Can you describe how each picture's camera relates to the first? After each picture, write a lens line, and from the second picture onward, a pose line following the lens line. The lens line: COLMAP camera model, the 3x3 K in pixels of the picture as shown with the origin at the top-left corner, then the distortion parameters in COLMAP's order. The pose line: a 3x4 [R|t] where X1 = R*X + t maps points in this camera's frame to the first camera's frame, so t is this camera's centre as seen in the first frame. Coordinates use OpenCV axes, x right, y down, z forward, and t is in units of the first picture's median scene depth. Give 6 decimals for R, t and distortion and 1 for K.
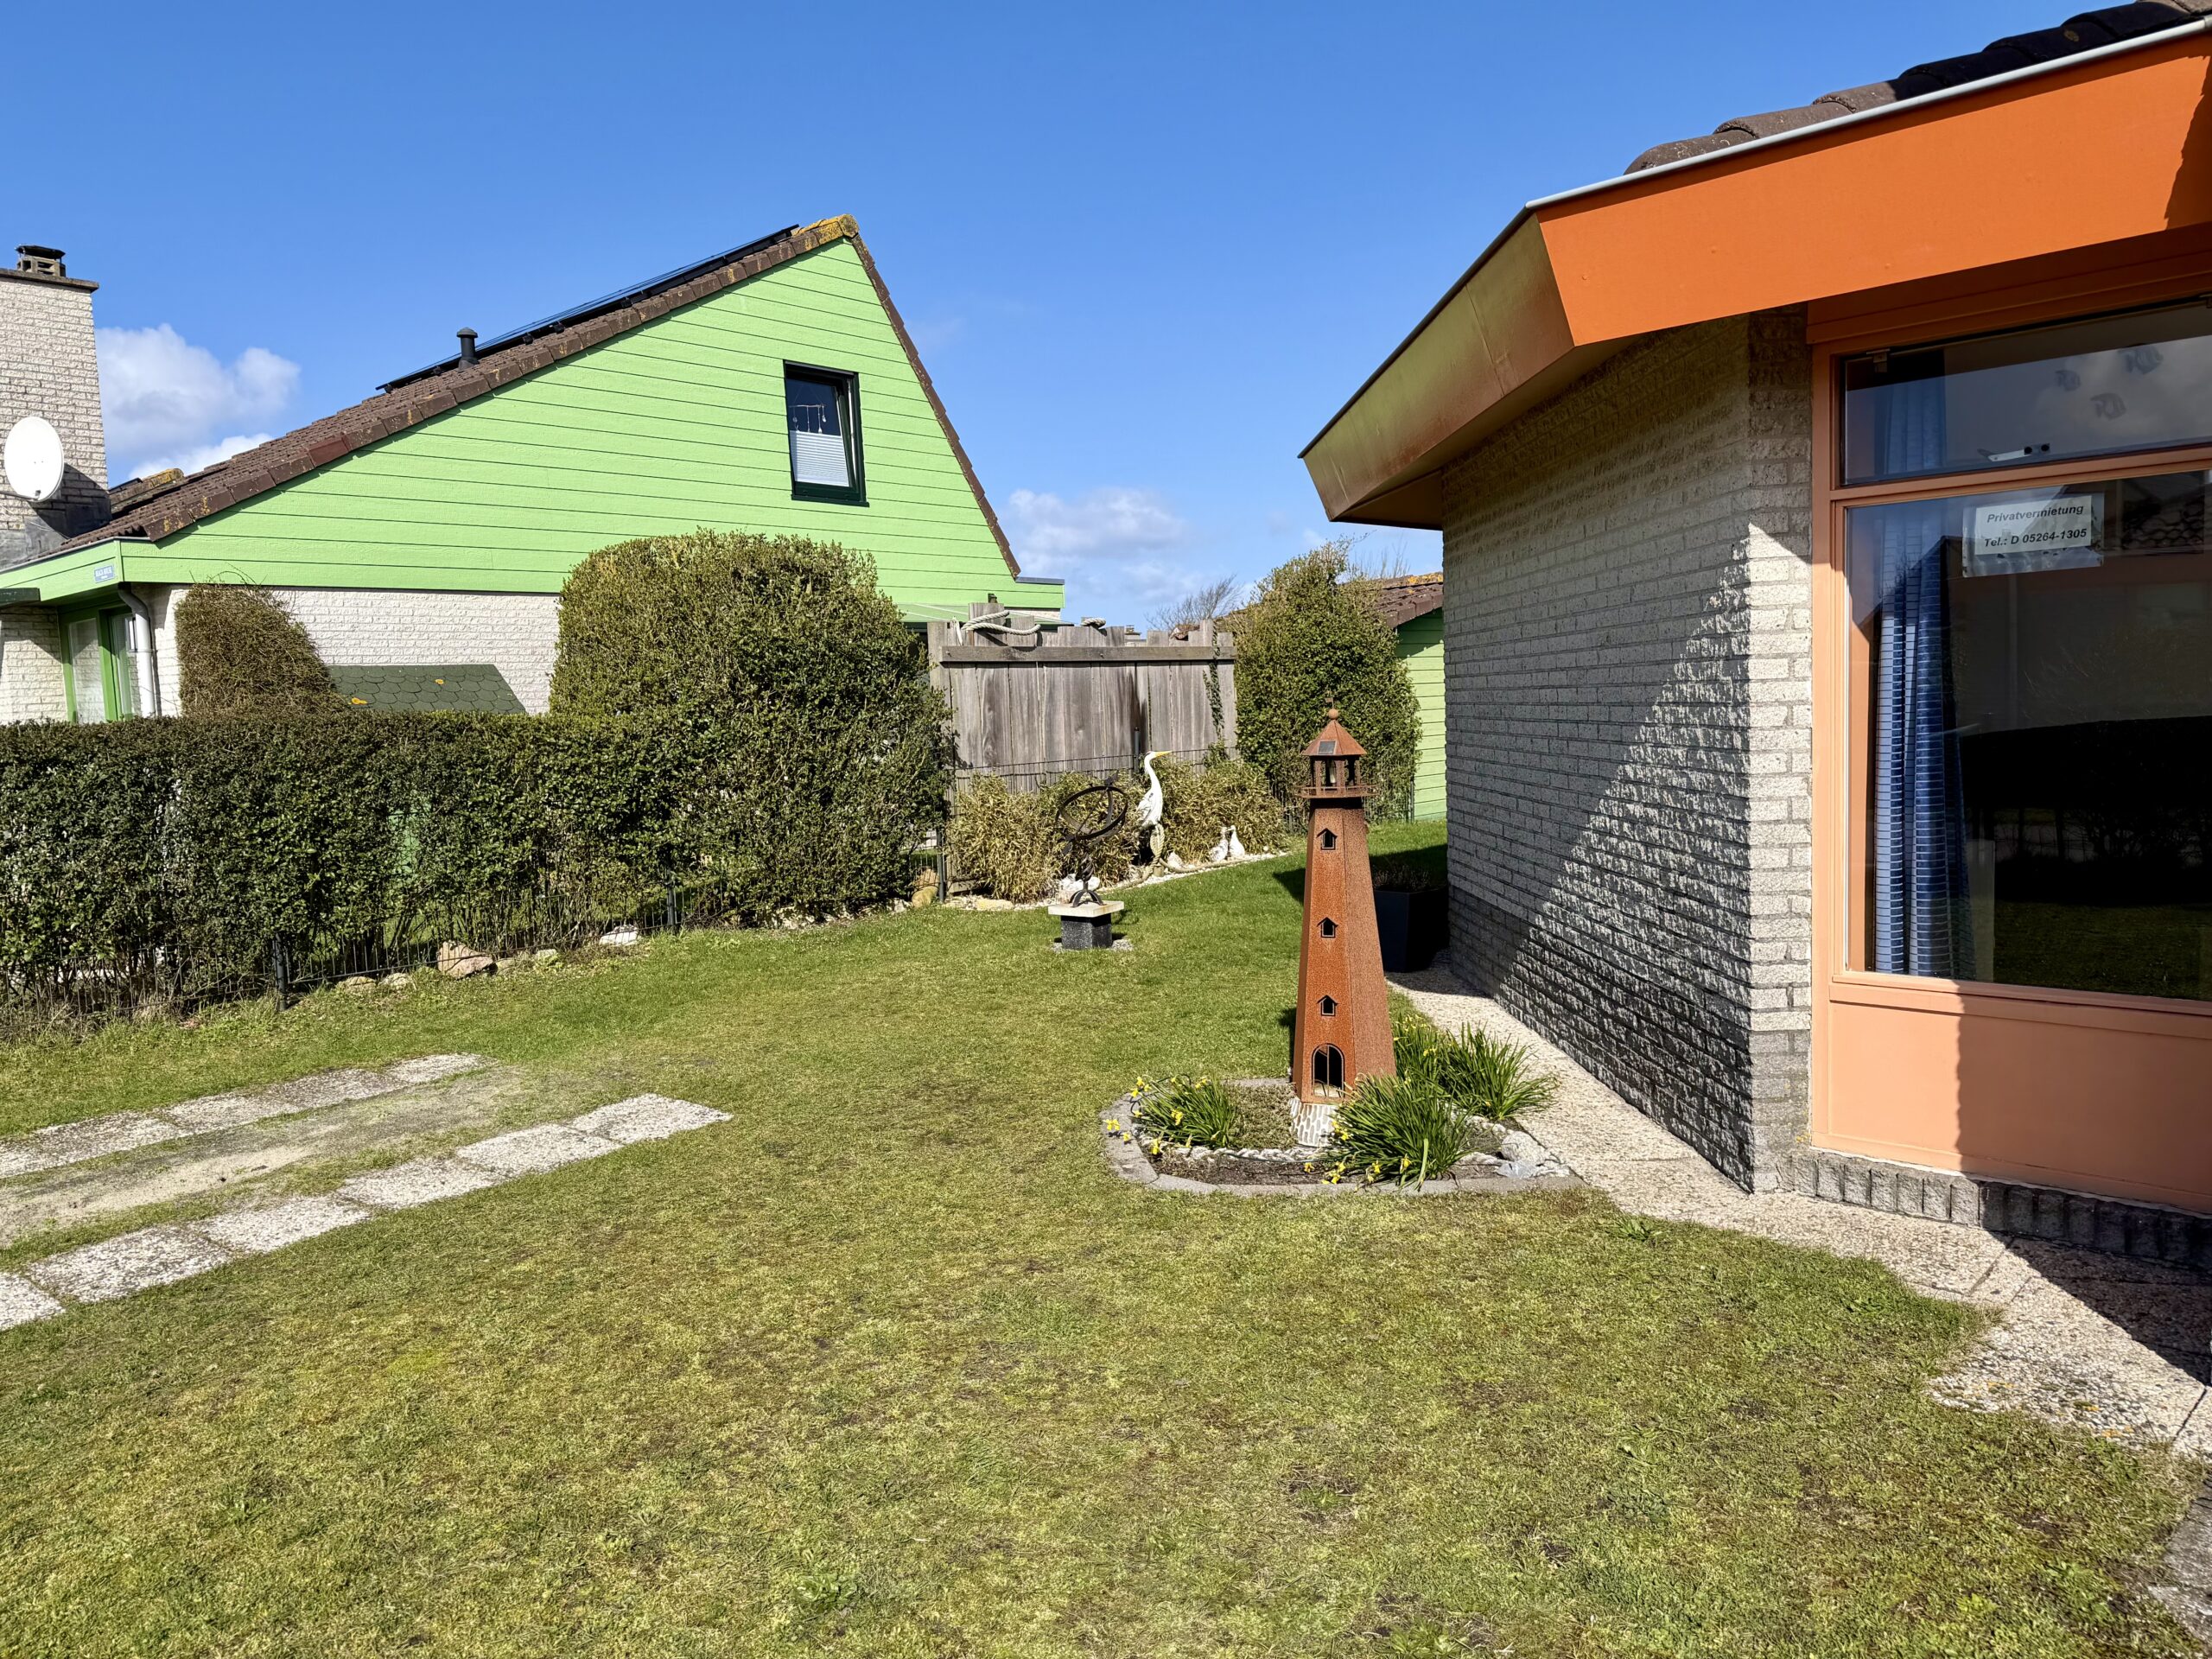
lens RADIAL K [[1572.2, 0, 1118.8], [0, 1572.2, 871.8], [0, 0, 1]] dist [0.073359, -0.116128]
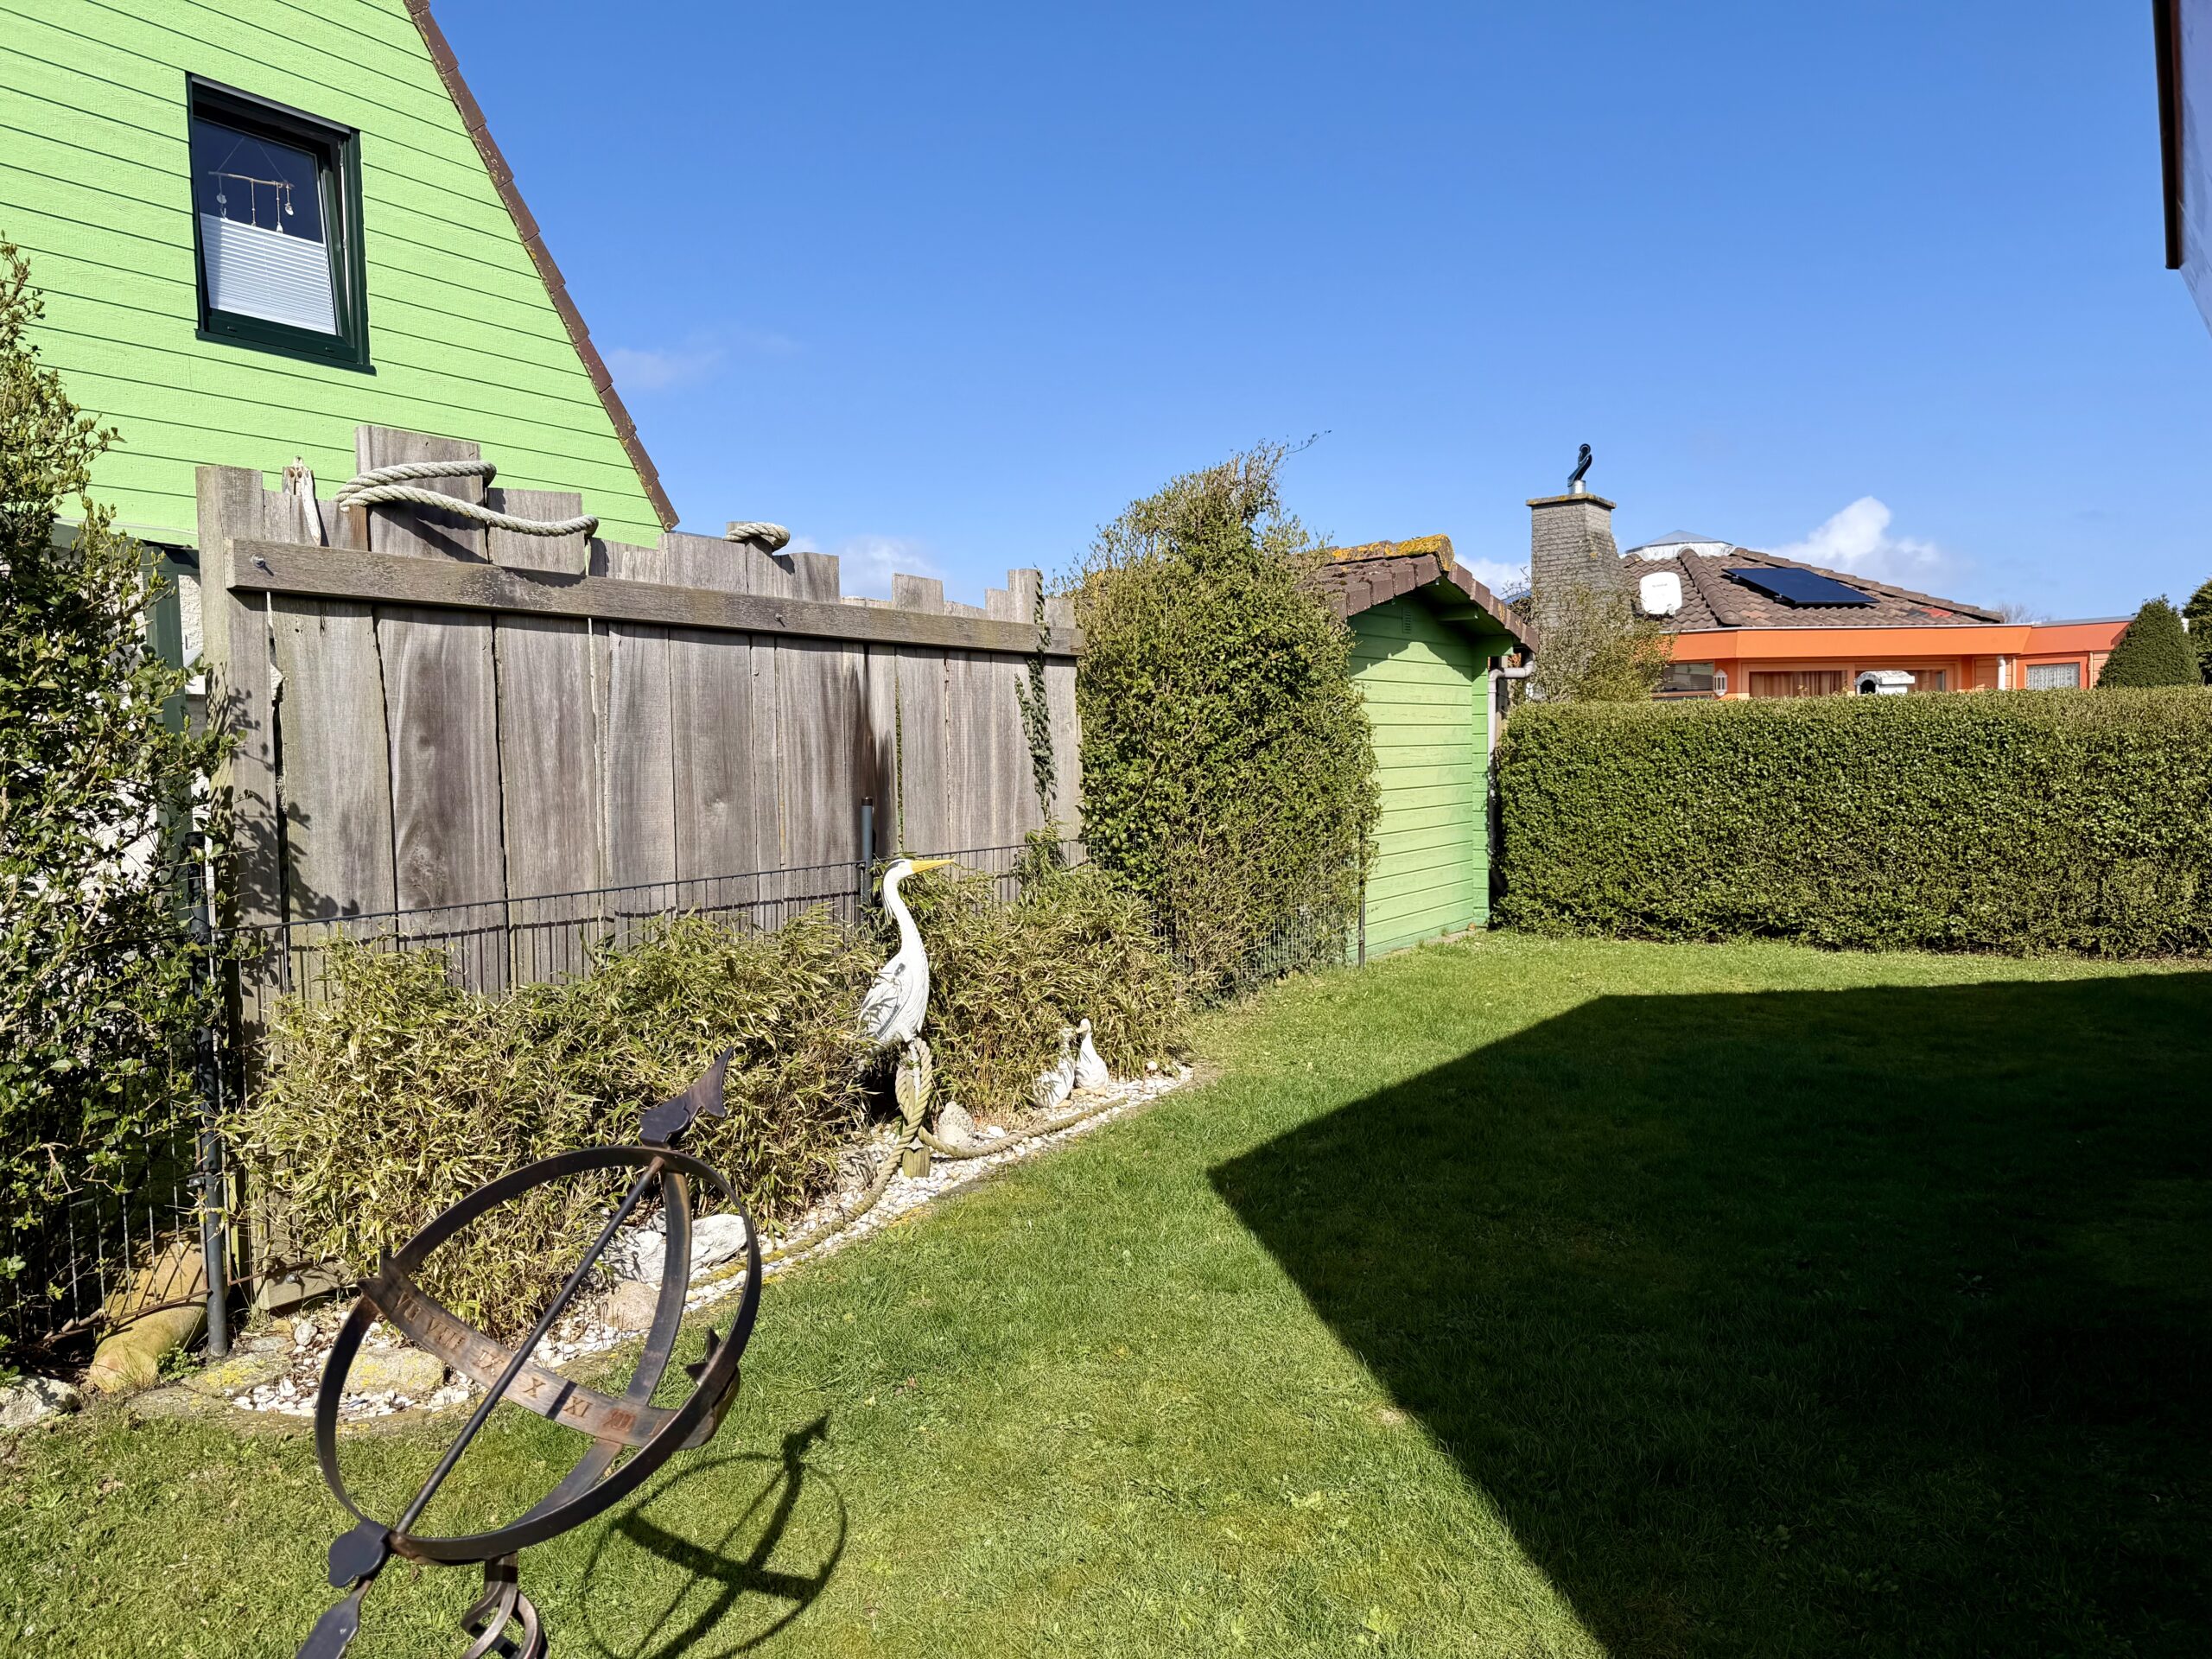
lens RADIAL K [[1539.6, 0, 1106.0], [0, 1539.6, 829.5], [0, 0, 1]] dist [0.077612, -0.112847]
pose [[0.987920, 0.012737, 0.154440, 0.010752], [-0.003295, 0.998118, -0.061240, -0.056591], [-0.154929, 0.059991, 0.986102, 0.569812]]
